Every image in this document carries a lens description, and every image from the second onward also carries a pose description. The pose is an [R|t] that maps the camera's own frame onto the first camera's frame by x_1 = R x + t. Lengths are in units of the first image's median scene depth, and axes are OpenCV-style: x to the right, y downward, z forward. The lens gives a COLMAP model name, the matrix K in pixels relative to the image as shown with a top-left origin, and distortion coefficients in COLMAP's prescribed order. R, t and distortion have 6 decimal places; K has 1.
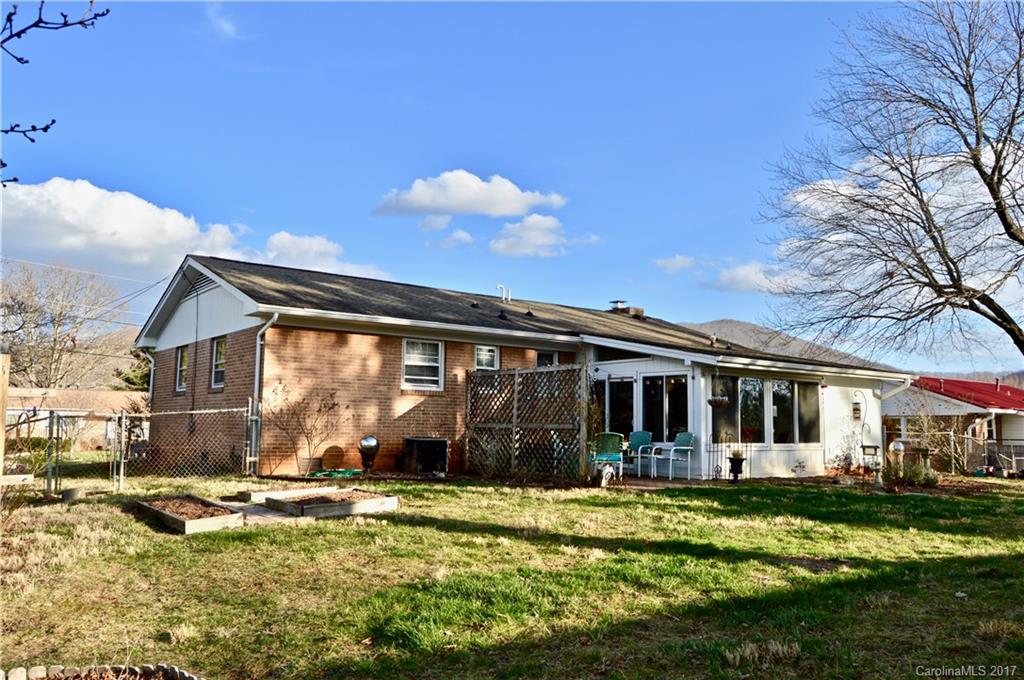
lens RADIAL K [[813.3, 0, 514.8], [0, 813.3, 337.8], [0, 0, 1]] dist [-0.004290, 0.007367]
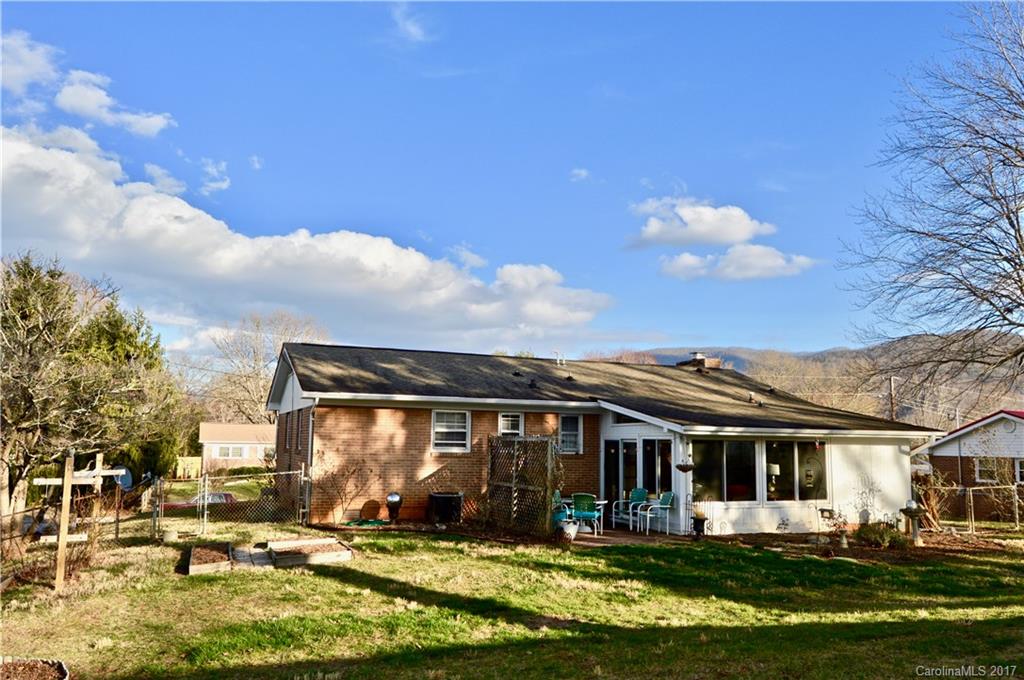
lens RADIAL K [[813.3, 0, 512.7], [0, 813.3, 344.5], [0, 0, 1]] dist [-0.004290, 0.007367]
pose [[0.963508, -0.033649, -0.265556, 0.304867], [0.029303, 0.999364, -0.020309, -0.069465], [0.266070, 0.011786, 0.963882, -0.139613]]
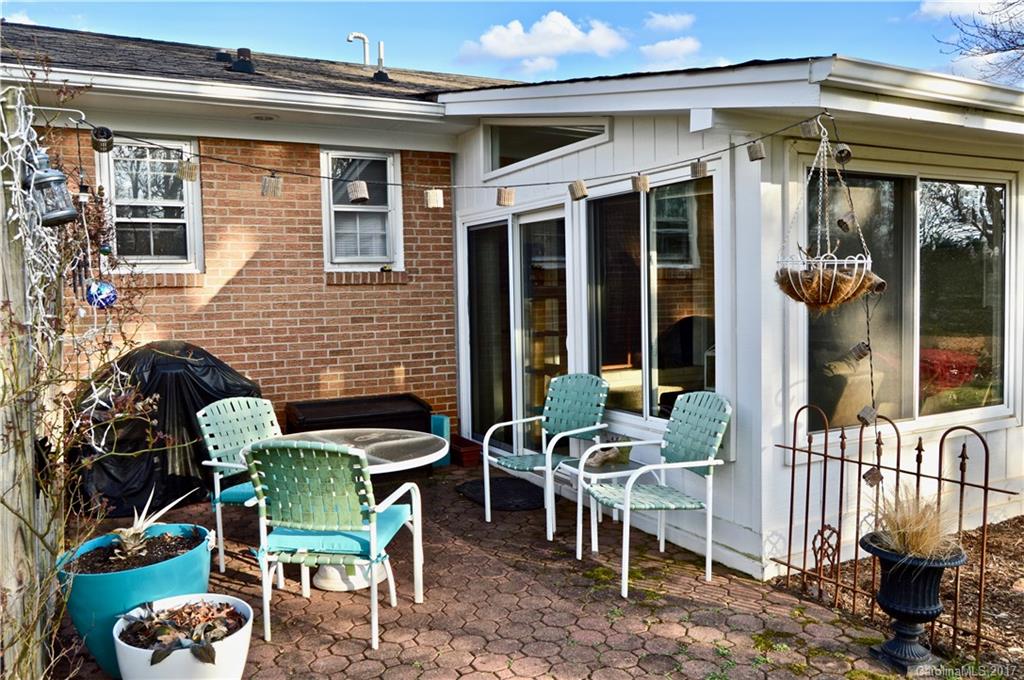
lens RADIAL K [[813.3, 0, 515.4], [0, 813.3, 339.5], [0, 0, 1]] dist [-0.004290, 0.007367]
pose [[0.988964, -0.018327, -0.147017, 0.185568], [0.041997, 0.986295, 0.159557, 0.051950], [0.142078, -0.163970, 0.976180, 0.721390]]
